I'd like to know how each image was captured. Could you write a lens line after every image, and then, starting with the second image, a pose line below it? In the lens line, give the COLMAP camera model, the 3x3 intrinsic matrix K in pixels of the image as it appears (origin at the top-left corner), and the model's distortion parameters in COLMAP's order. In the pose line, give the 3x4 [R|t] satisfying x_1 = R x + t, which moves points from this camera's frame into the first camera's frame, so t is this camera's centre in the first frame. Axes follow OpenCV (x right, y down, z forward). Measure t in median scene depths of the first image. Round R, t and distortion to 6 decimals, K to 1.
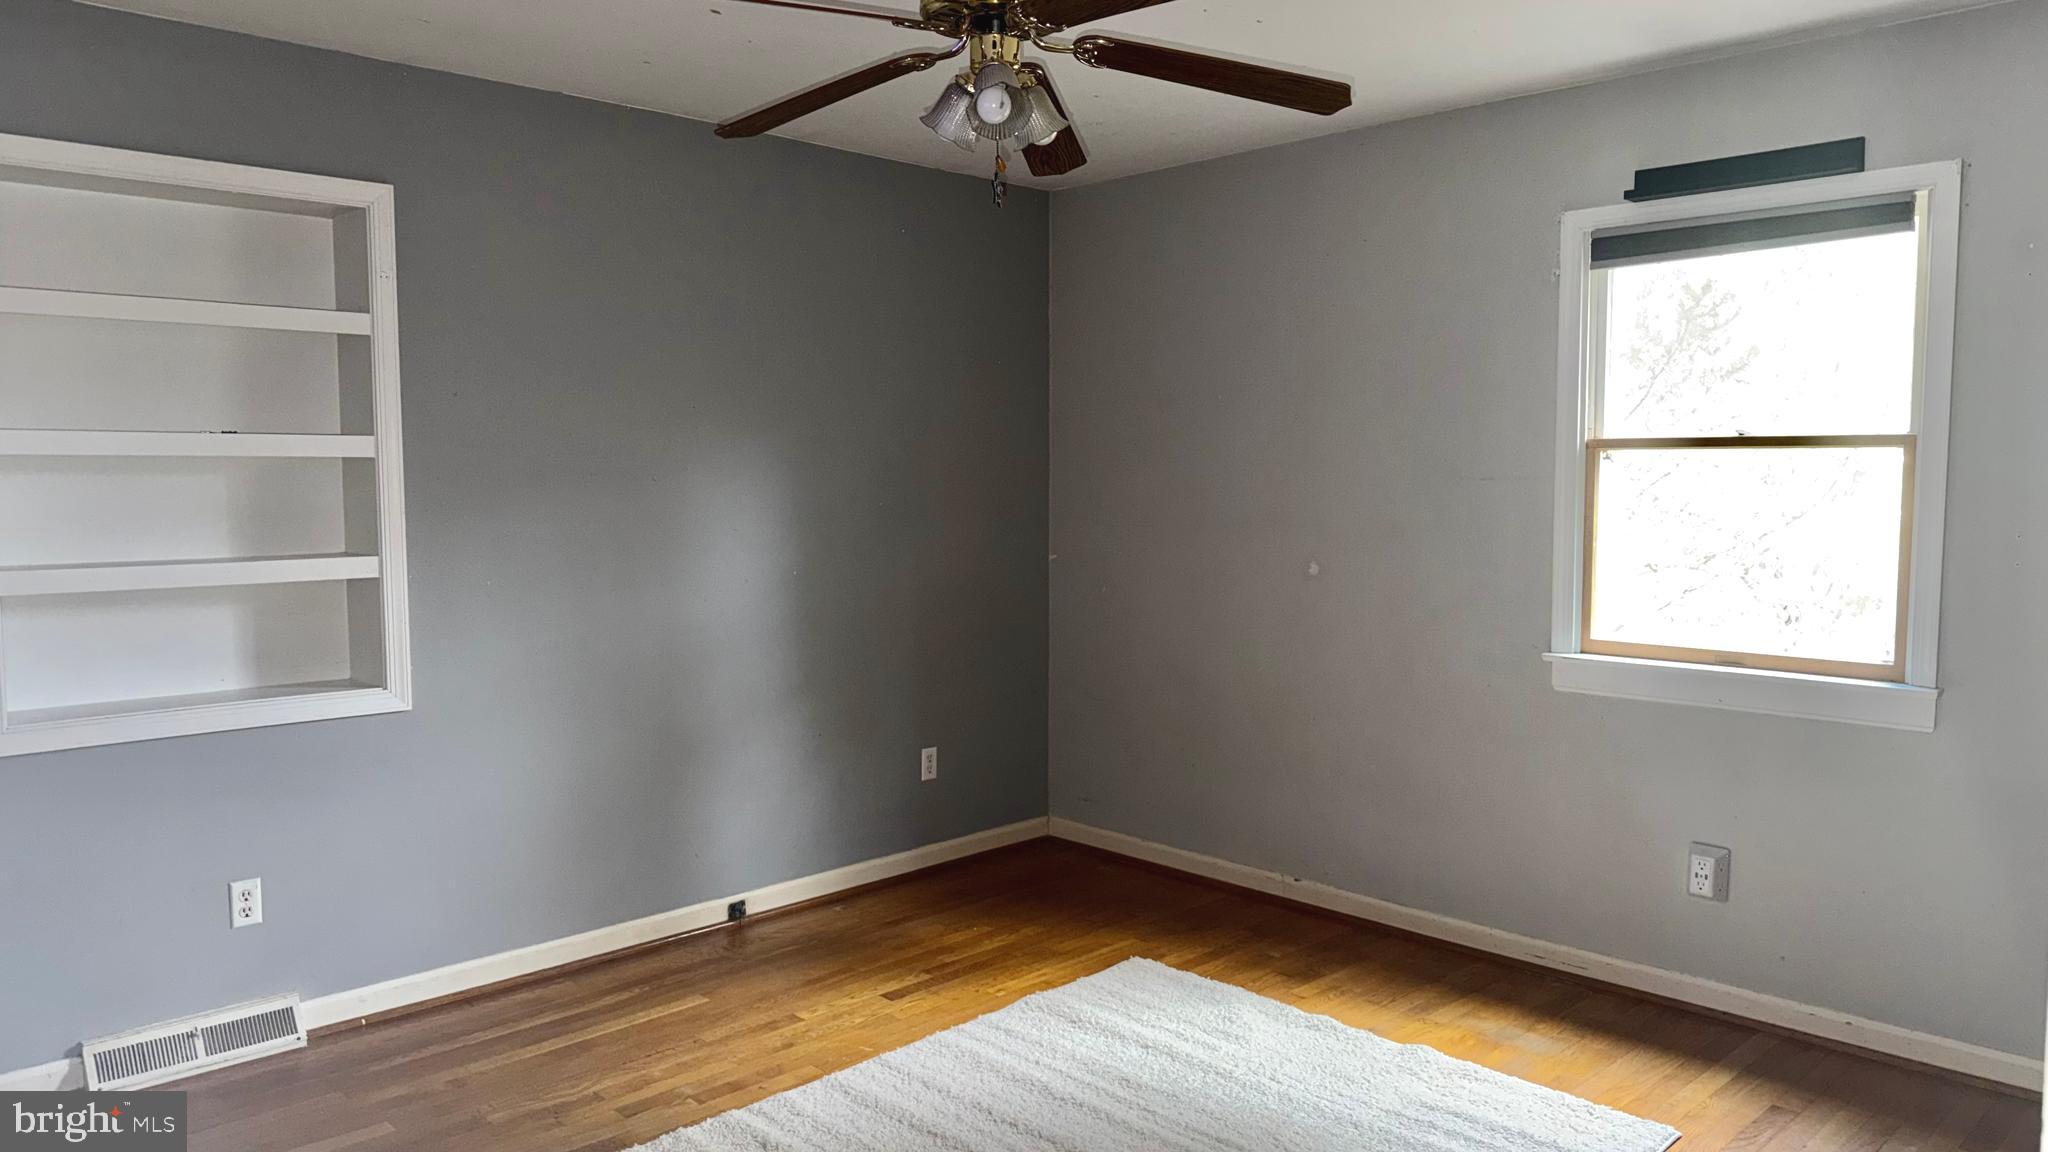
lens RADIAL K [[1441.0, 0, 1029.6], [0, 1441.0, 575.9], [0, 0, 1]] dist [0.133619, -0.197765]
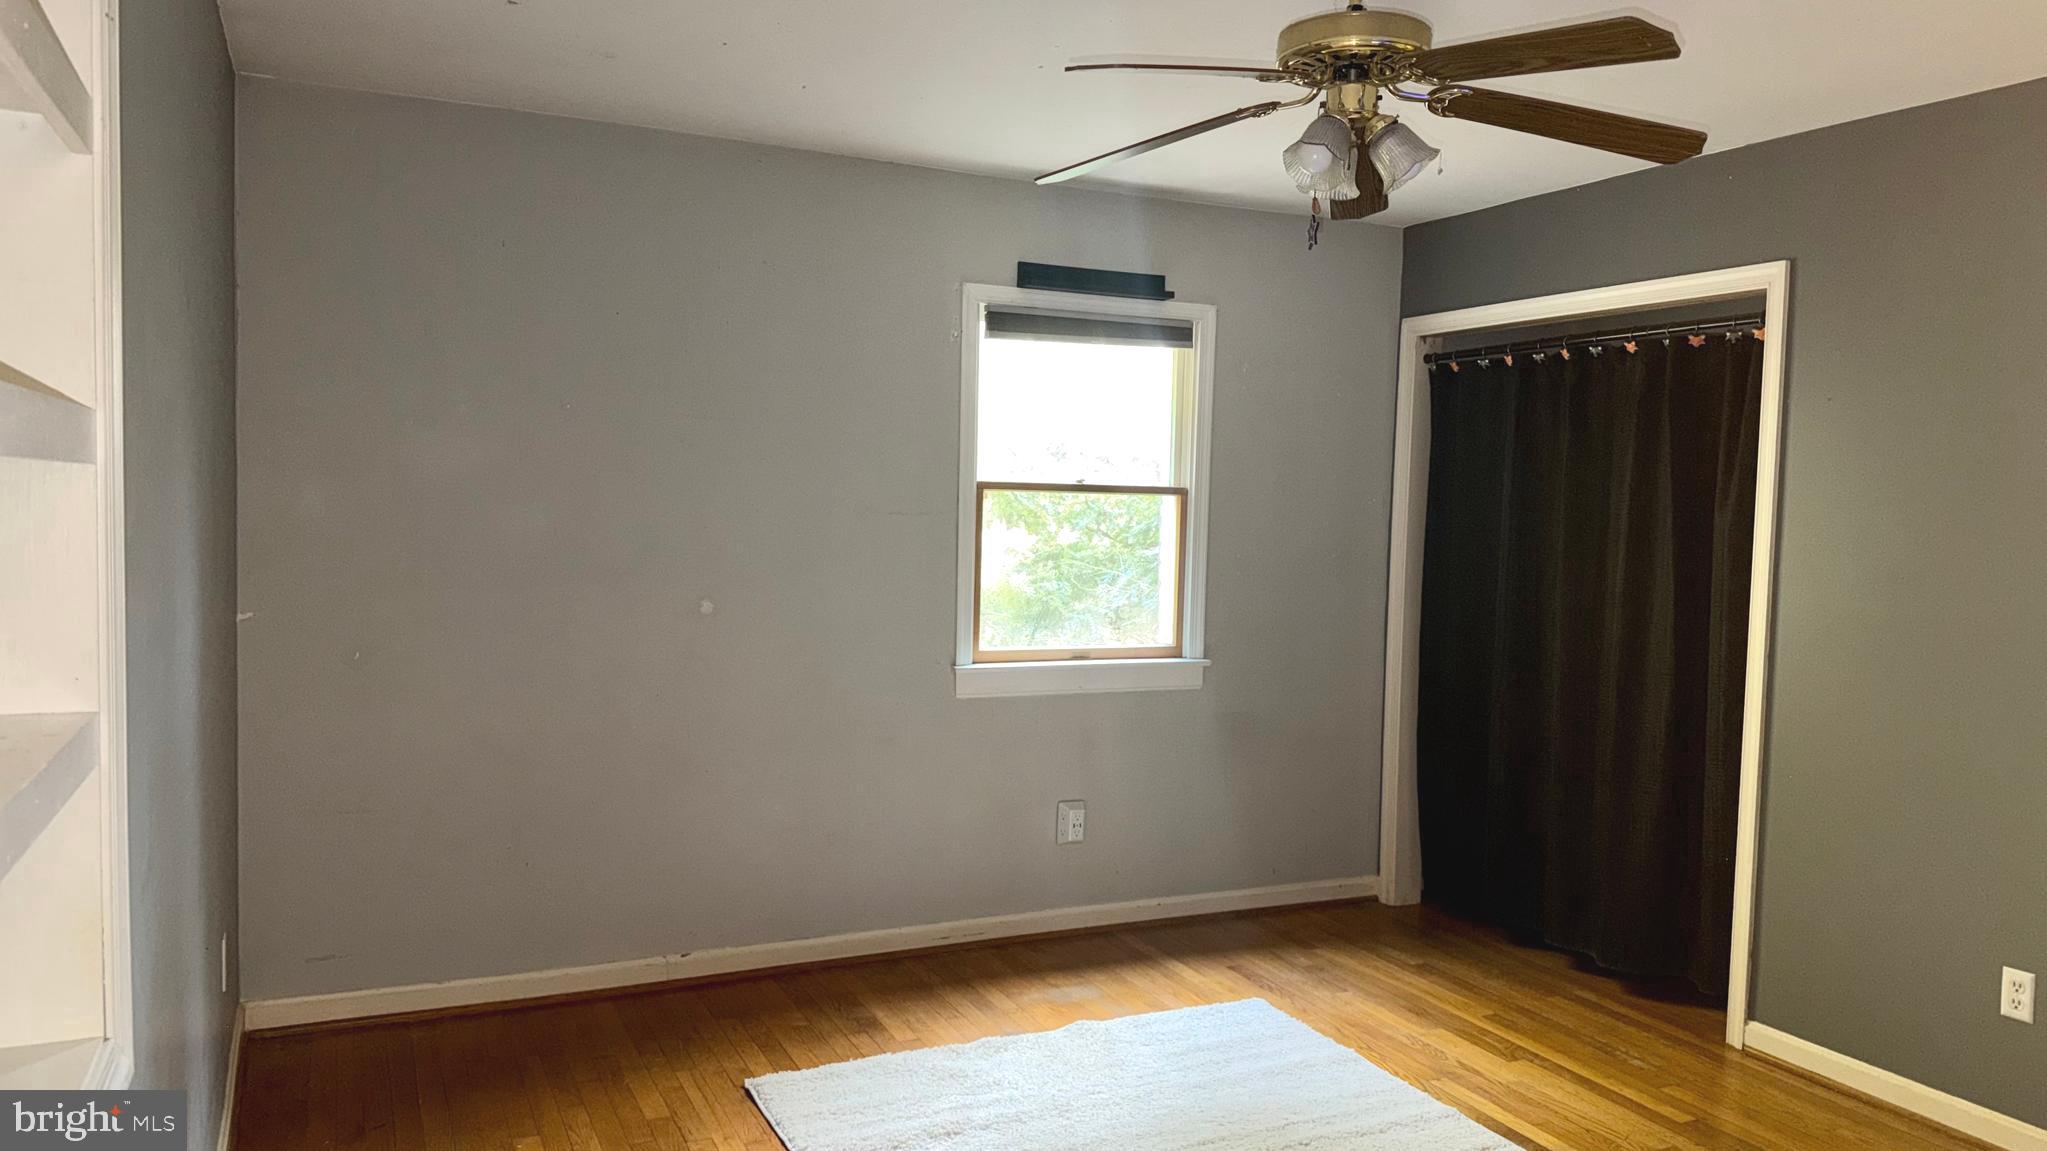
lens RADIAL K [[1440.3, 0, 1029.1], [0, 1440.3, 575.4], [0, 0, 1]] dist [0.133619, -0.197765]
pose [[0.320512, -0.040949, 0.946359, -0.732539], [0.042916, 0.998667, 0.028677, -0.051391], [-0.946272, 0.031423, 0.321842, 0.621118]]
